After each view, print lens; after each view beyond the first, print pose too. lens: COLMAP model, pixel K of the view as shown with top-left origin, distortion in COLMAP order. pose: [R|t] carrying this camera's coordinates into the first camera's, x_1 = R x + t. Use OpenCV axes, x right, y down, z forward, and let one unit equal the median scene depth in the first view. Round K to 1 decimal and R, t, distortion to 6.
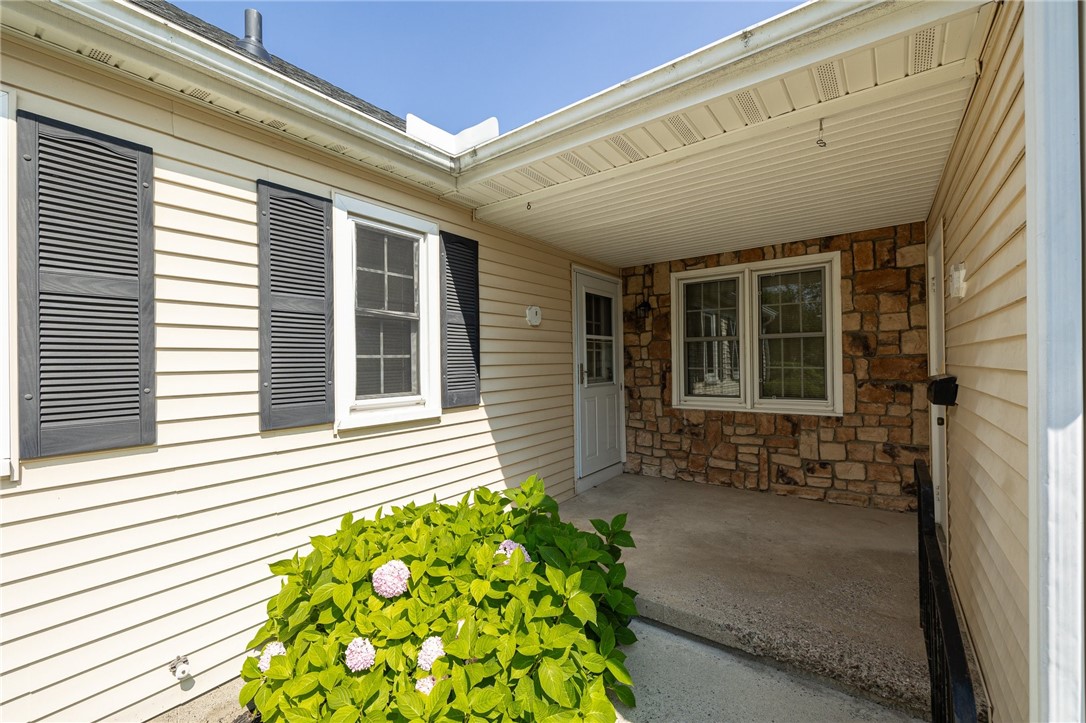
lens RADIAL K [[453.7, 0, 538.3], [0, 453.7, 362.8], [0, 0, 1]] dist [-0.000349, 0.002781]
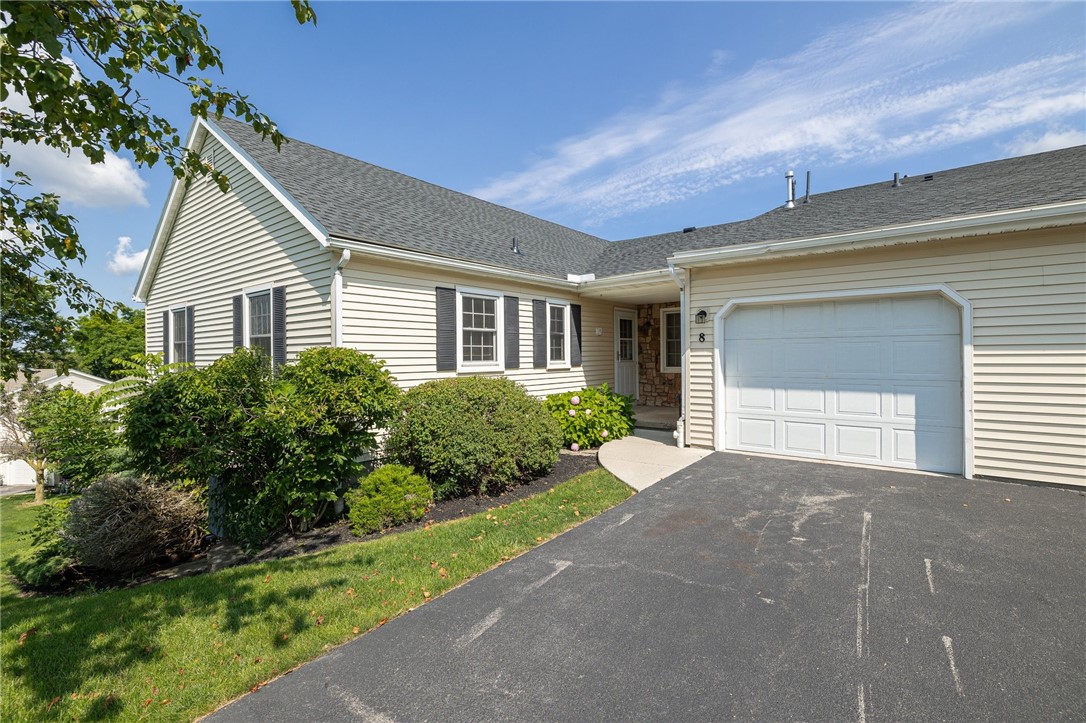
lens RADIAL K [[504.4, 0, 545.2], [0, 504.4, 358.0], [0, 0, 1]] dist [-0.010062, 0.000133]
pose [[0.999620, 0.006064, -0.026889, -0.254796], [-0.005934, 0.999970, 0.004910, 0.033480], [0.026918, -0.004748, 0.999626, -1.942706]]
